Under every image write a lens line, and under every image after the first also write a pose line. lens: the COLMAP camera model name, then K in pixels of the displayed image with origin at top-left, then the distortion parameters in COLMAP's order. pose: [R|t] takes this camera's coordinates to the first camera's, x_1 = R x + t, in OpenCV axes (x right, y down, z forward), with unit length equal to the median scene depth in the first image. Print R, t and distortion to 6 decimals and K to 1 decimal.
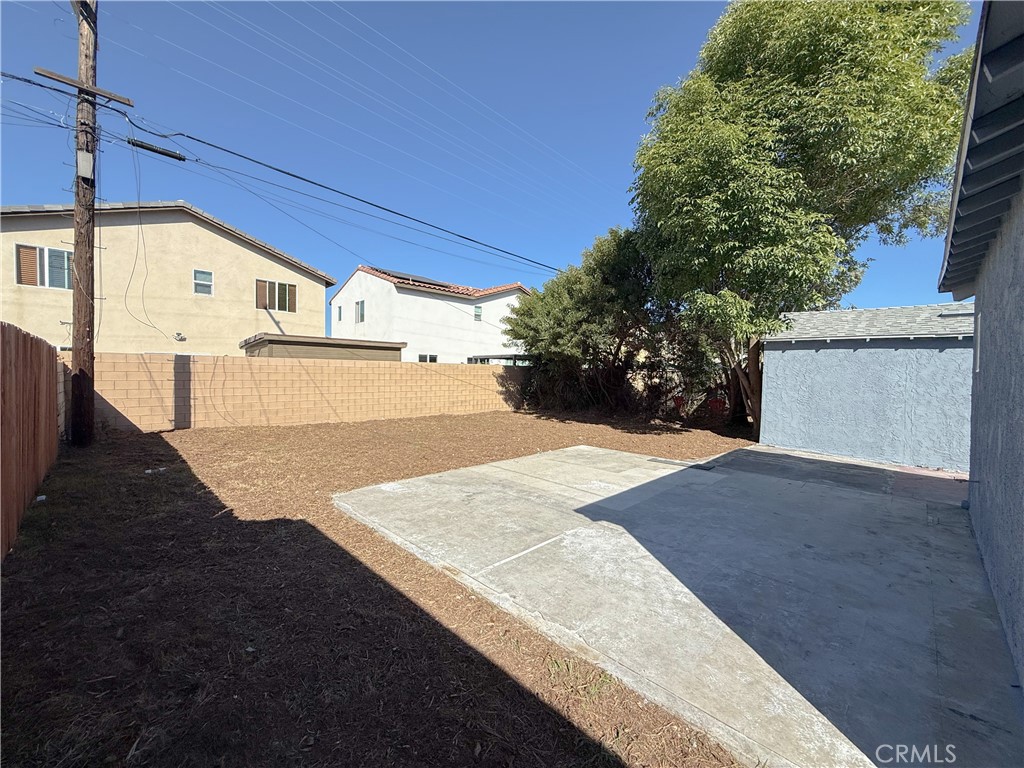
lens RADIAL K [[410.5, 0, 512.0], [0, 410.5, 384.0], [0, 0, 1]] dist [-0.000433, 0.000030]
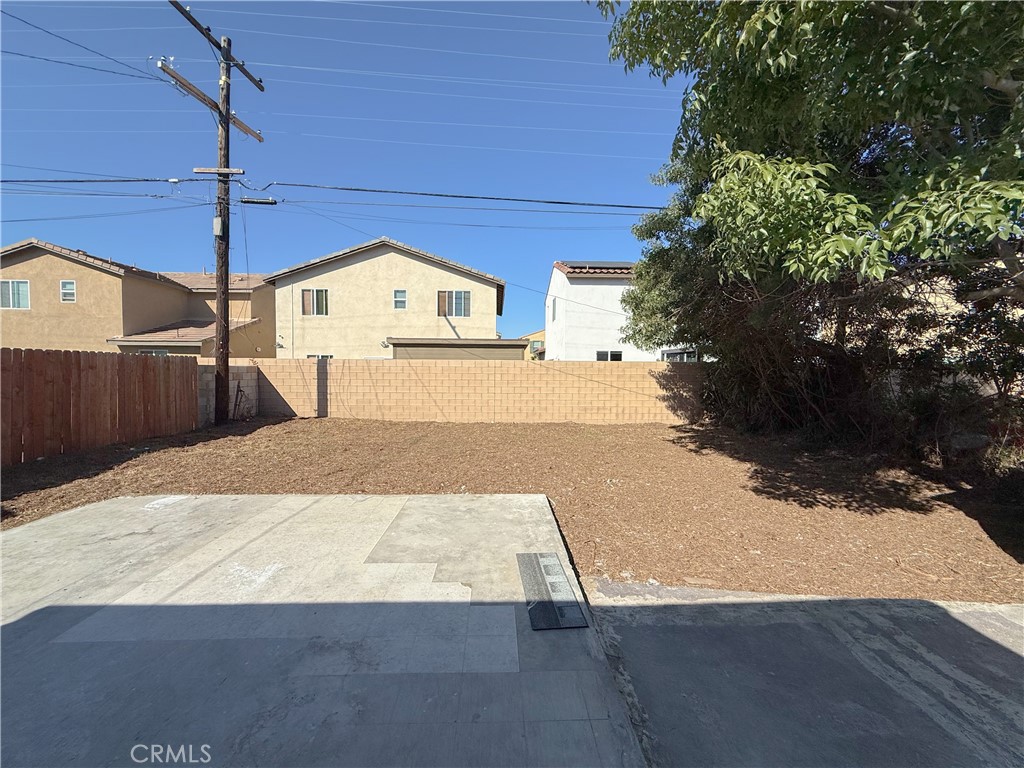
lens RADIAL K [[410.5, 0, 512.0], [0, 410.5, 384.0], [0, 0, 1]] dist [-0.000433, 0.000030]
pose [[0.728761, 0.018302, -0.684523, 0.355716], [-0.015782, 0.999826, 0.009930, -0.011327], [0.684586, 0.003566, 0.728924, 0.347682]]
